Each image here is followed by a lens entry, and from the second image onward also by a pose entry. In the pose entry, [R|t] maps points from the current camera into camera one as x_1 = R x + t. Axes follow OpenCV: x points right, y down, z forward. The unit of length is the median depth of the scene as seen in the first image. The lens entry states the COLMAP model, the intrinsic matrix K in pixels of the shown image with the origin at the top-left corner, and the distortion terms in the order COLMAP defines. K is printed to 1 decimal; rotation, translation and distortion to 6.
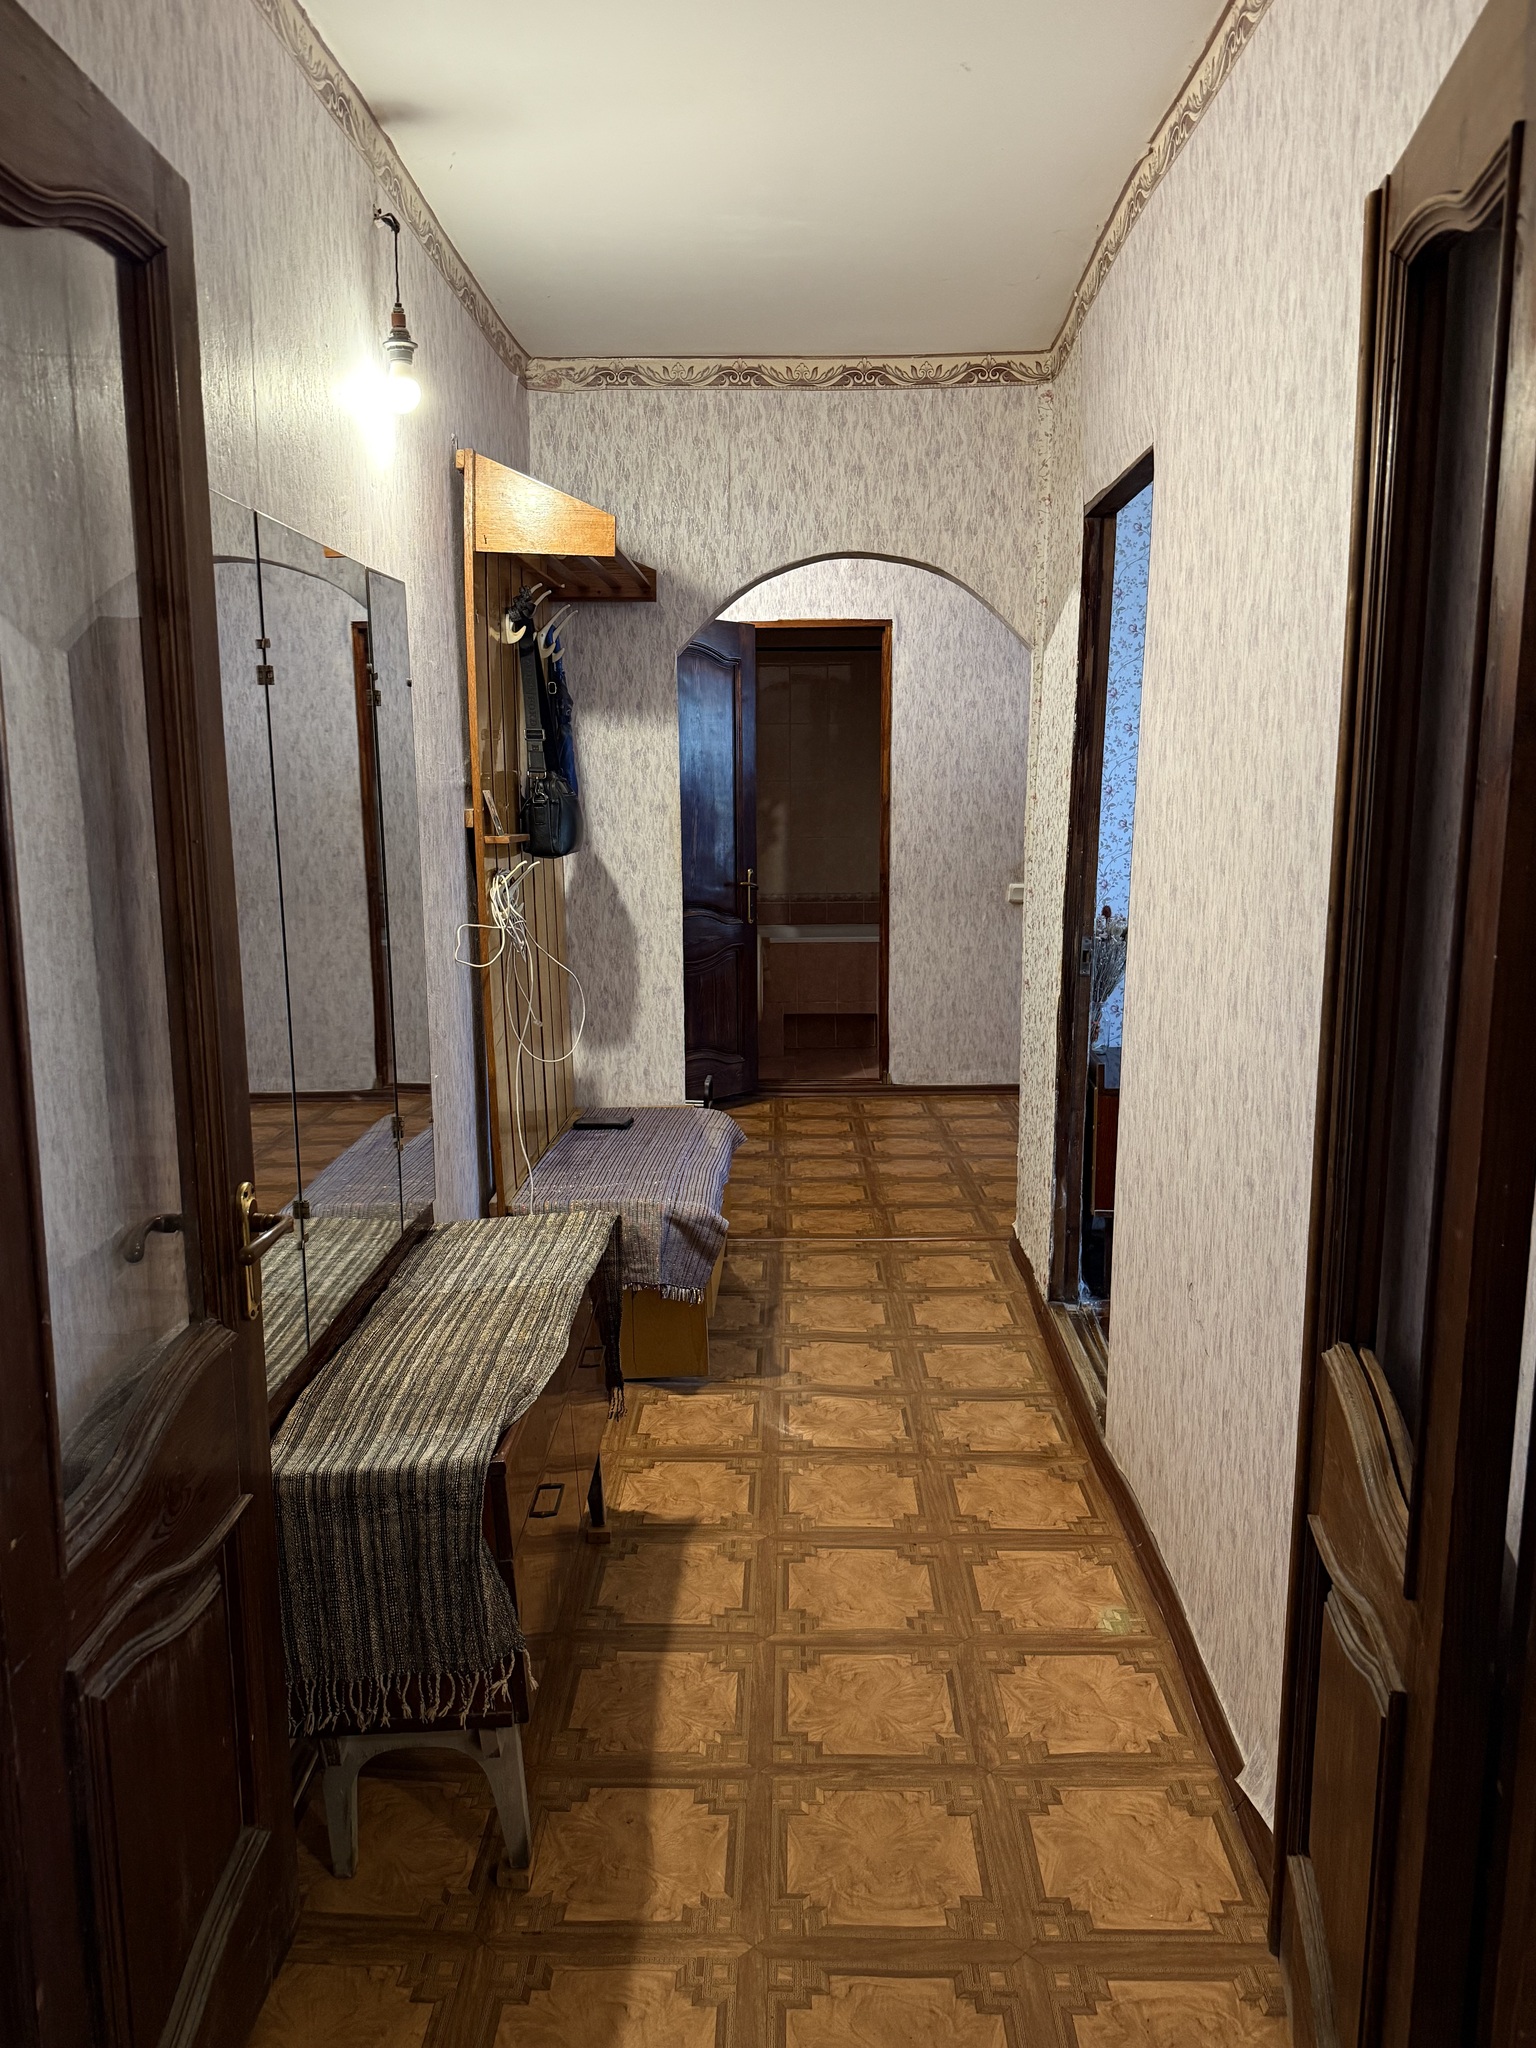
lens RADIAL K [[1495.6, 0, 760.1], [0, 1495.6, 1036.5], [0, 0, 1]] dist [0.043138, -0.063786]
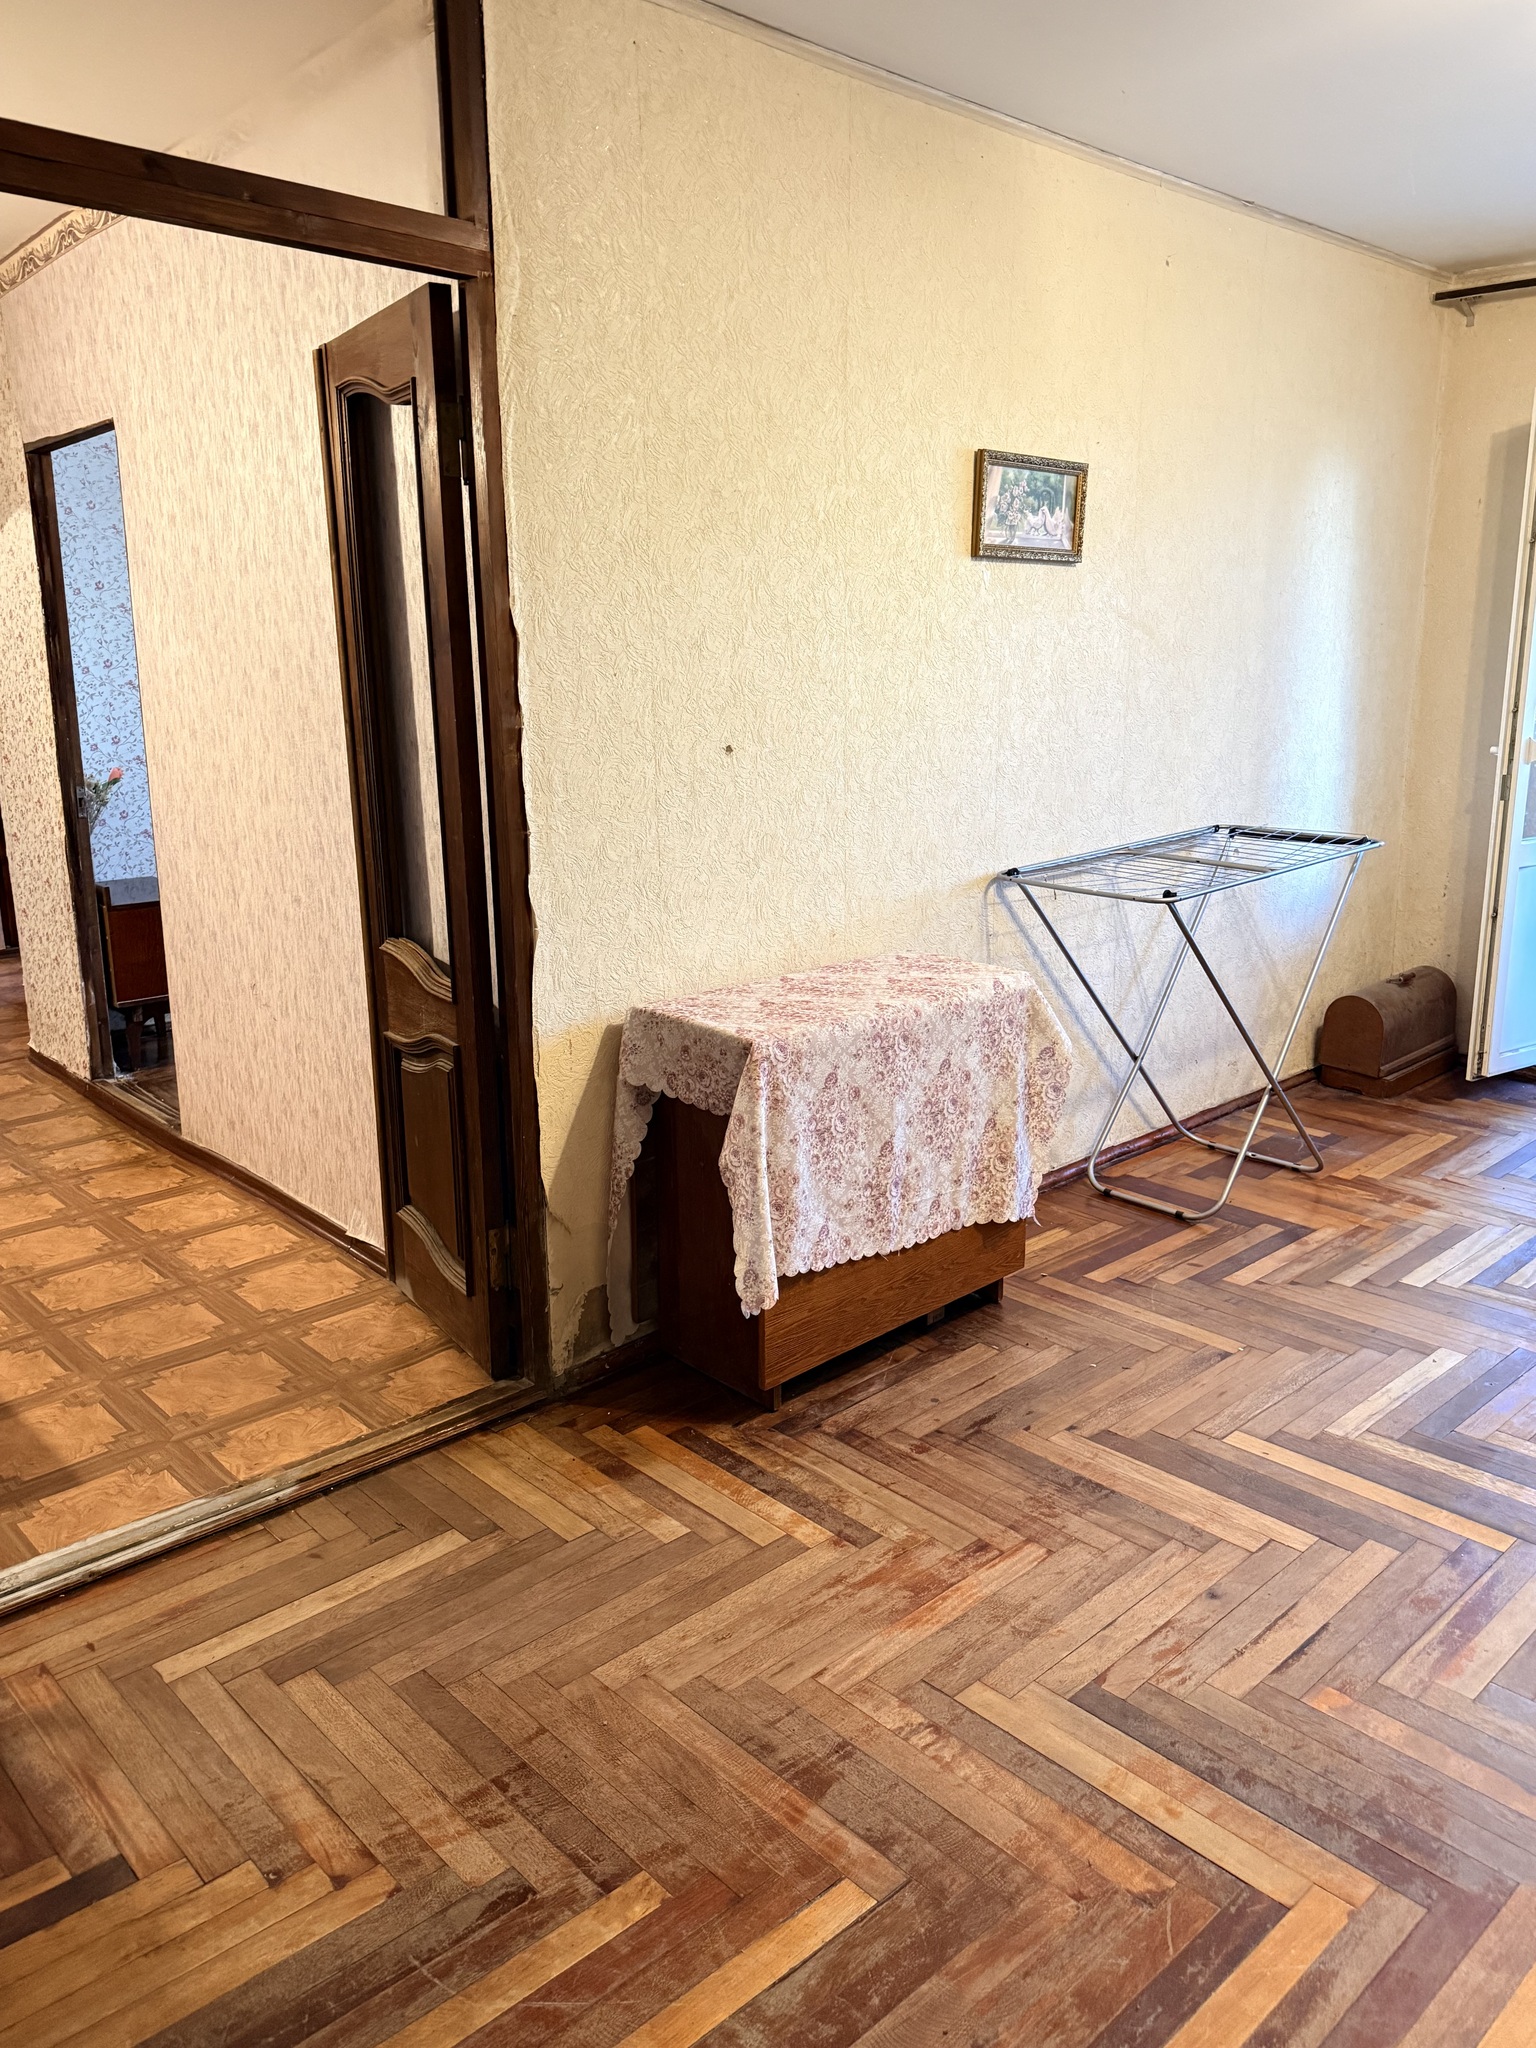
lens RADIAL K [[1495.6, 0, 757.6], [0, 1495.6, 1034.9], [0, 0, 1]] dist [0.043138, -0.063786]
pose [[0.726129, -0.165102, 0.667442, -0.395118], [0.123342, 0.986273, 0.109783, 0.112139], [-0.676405, 0.002607, 0.736525, -0.522102]]
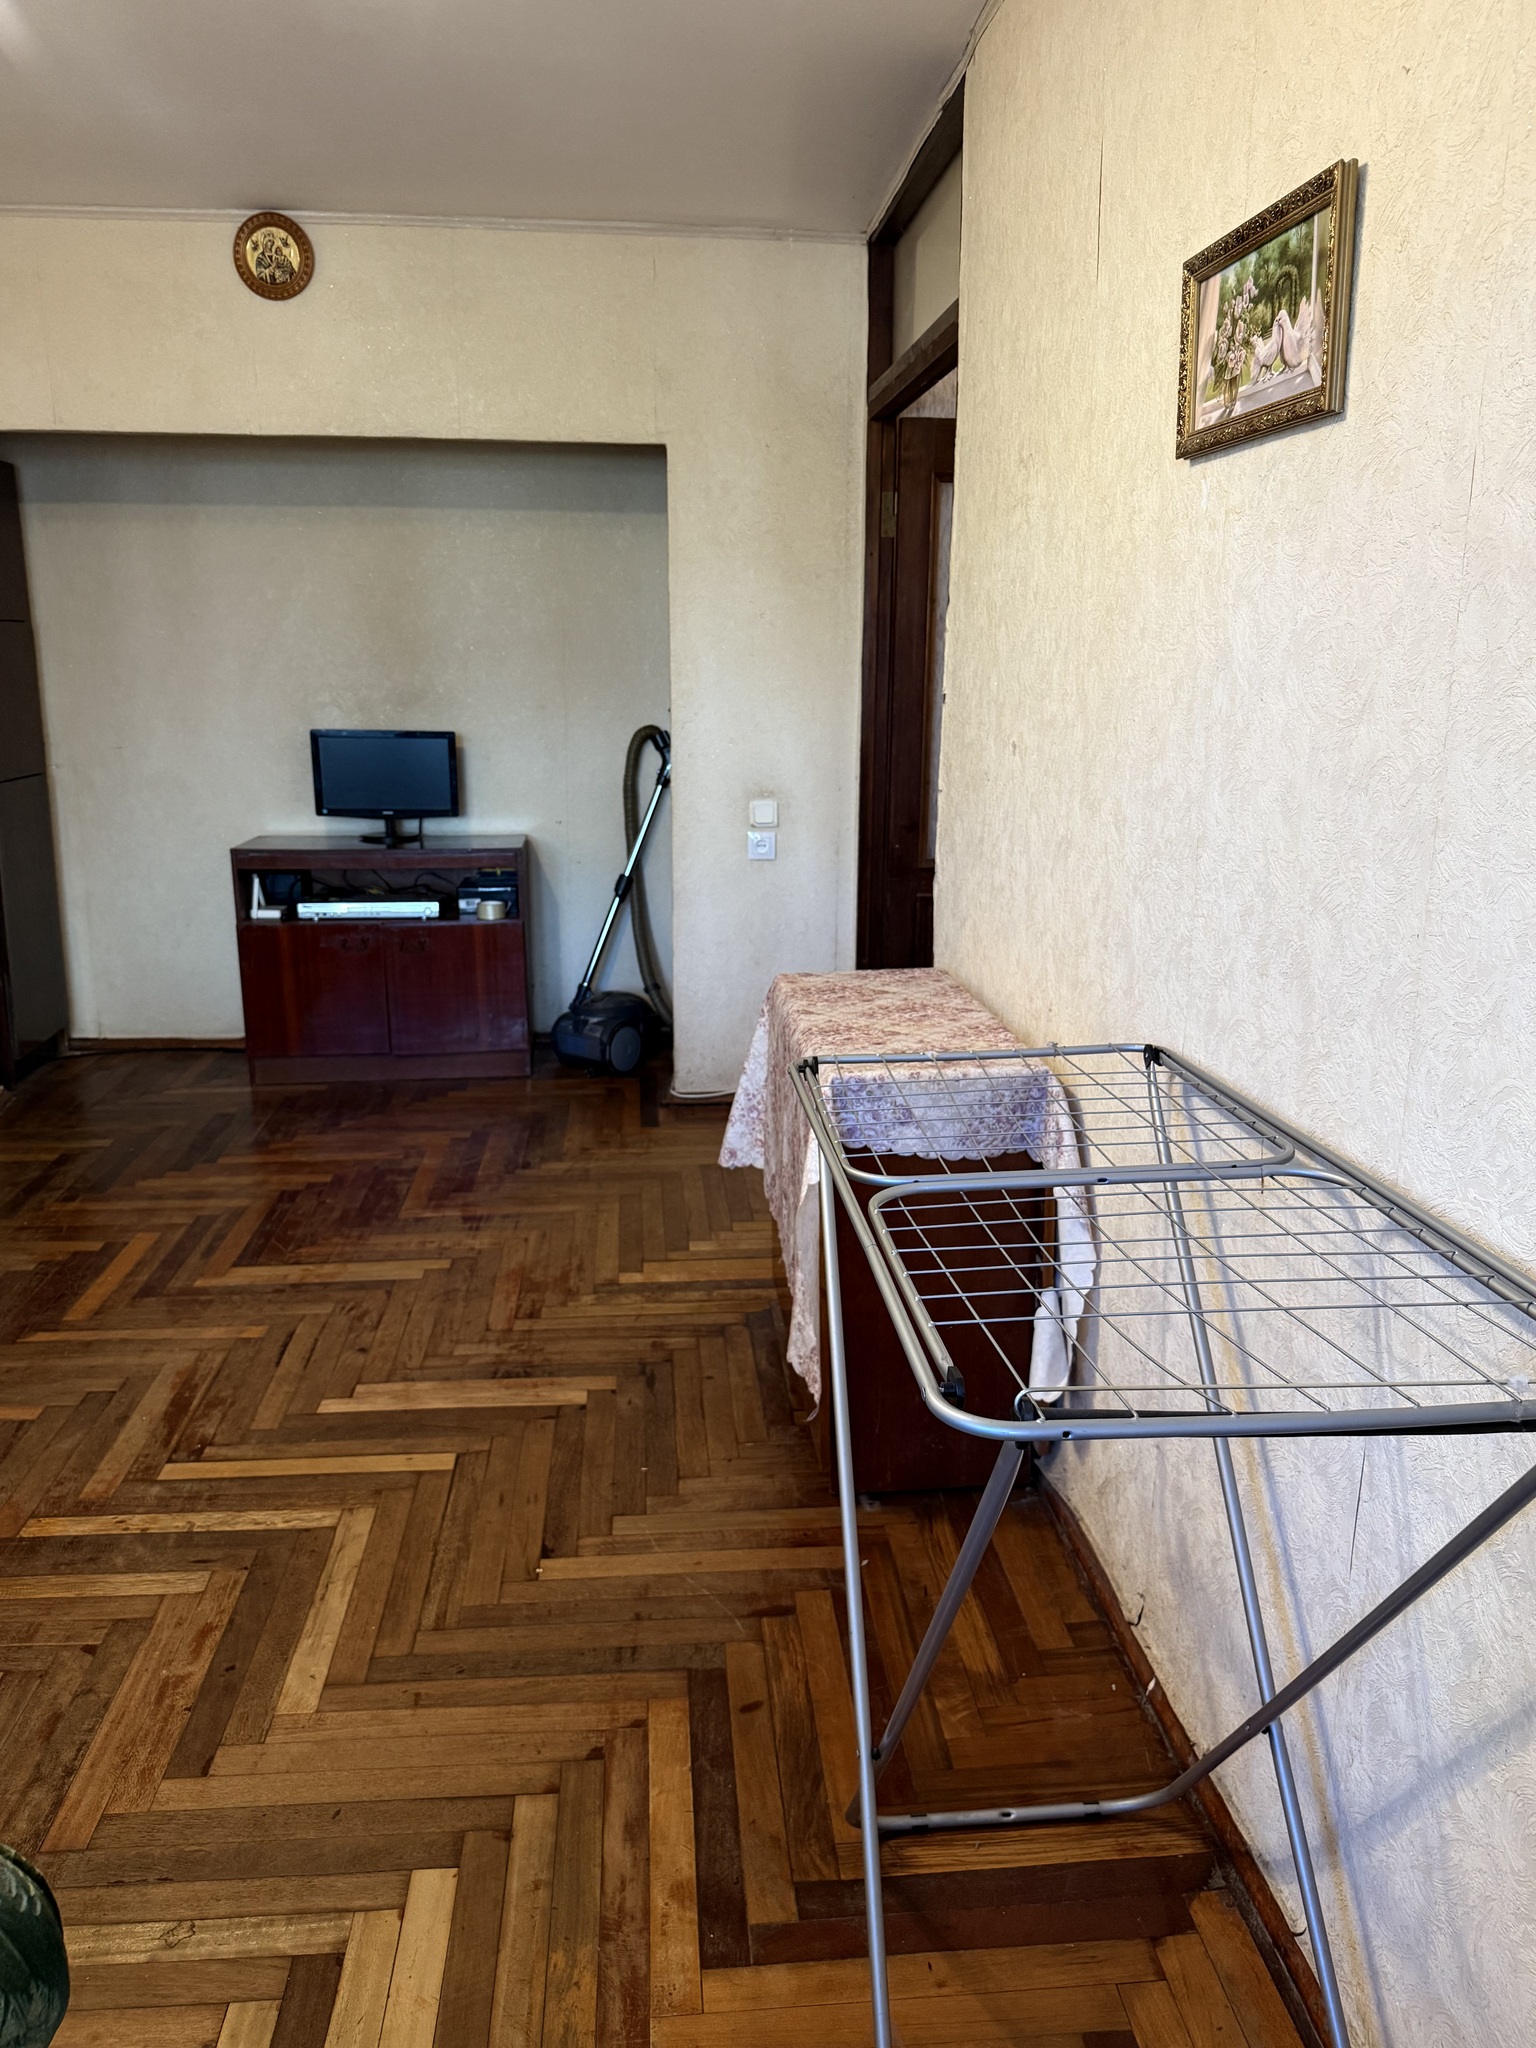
lens RADIAL K [[1495.6, 0, 795.9], [0, 1495.6, 1025.4], [0, 0, 1]] dist [0.043138, -0.063786]
pose [[0.113170, 0.251422, -0.961239, 1.553459], [-0.170591, 0.958004, 0.230492, -0.016959], [0.978821, 0.137894, 0.151307, 0.103259]]
